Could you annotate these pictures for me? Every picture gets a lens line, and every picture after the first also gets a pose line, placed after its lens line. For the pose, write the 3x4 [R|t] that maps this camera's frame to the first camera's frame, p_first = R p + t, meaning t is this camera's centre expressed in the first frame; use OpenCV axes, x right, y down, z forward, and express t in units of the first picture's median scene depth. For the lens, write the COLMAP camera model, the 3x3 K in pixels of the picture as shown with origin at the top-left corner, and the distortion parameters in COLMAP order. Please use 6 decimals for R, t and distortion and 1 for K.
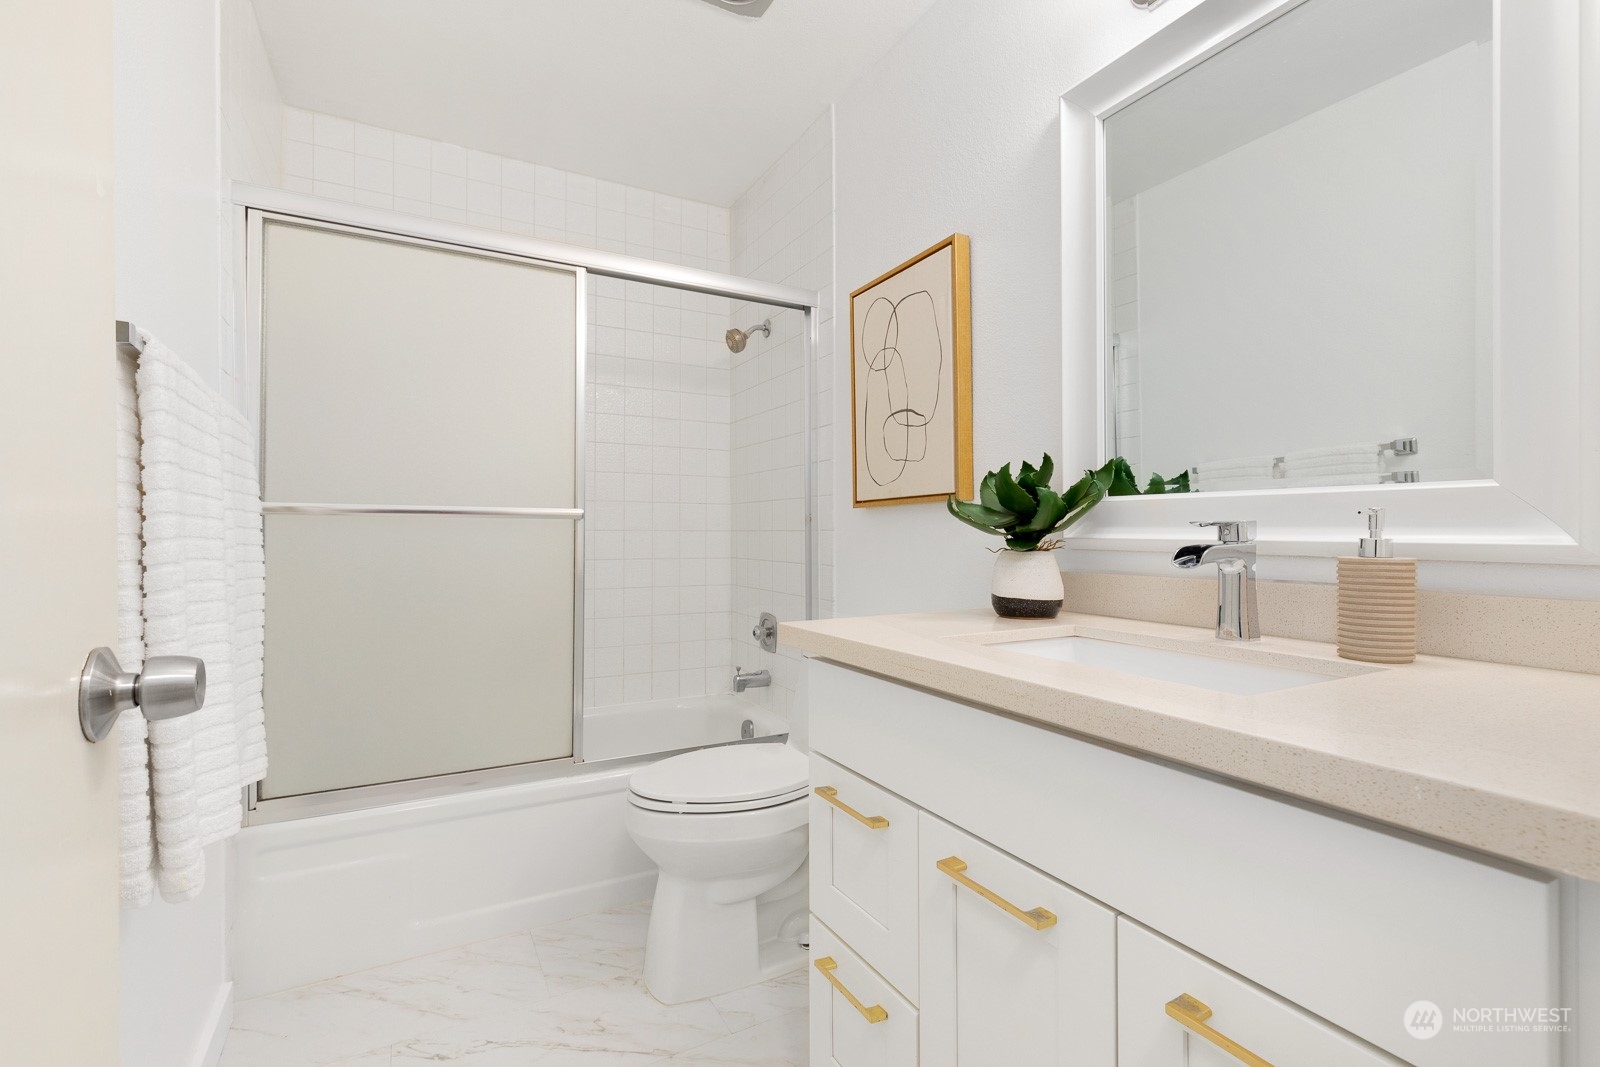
lens RADIAL K [[731.0, 0, 793.1], [0, 731.0, 558.3], [0, 0, 1]] dist [0.013594, -0.002033]
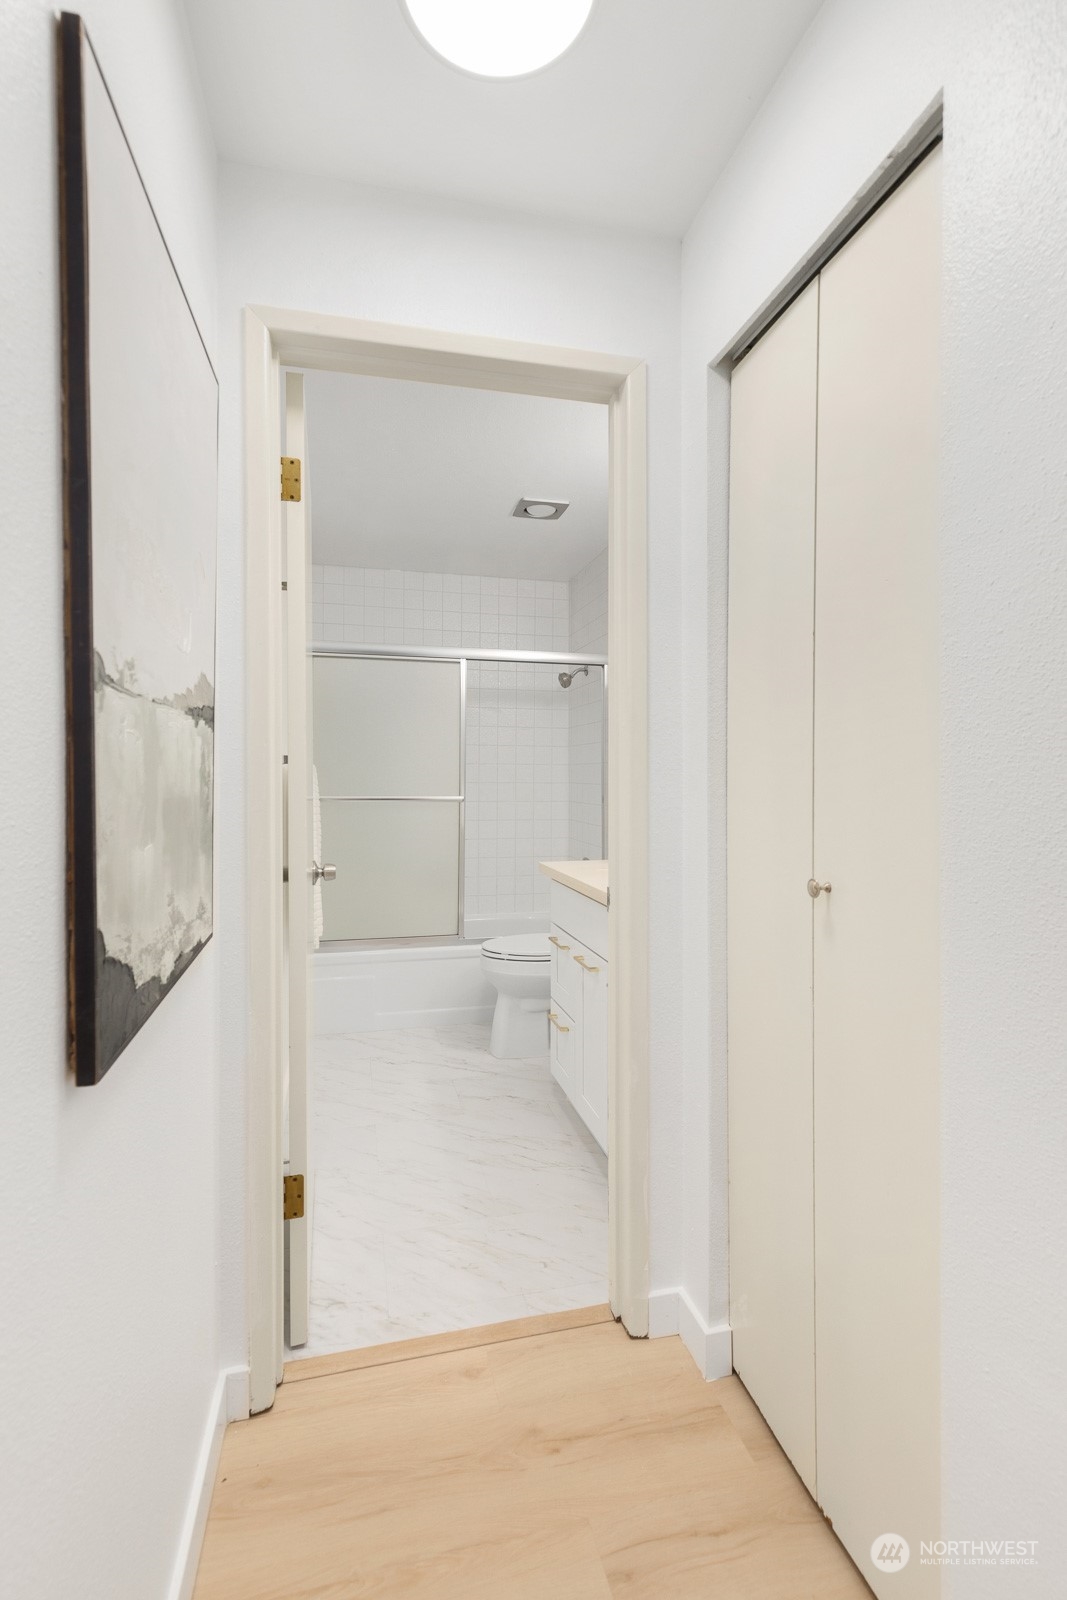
lens RADIAL K [[731.0, 0, 536.8], [0, 731.0, 796.3], [0, 0, 1]] dist [0.013594, -0.002033]
pose [[0.972439, -0.006414, -0.233071, 0.309784], [0.003181, 0.999893, -0.014244, -0.045232], [0.233137, 0.013110, 0.972355, -0.703385]]
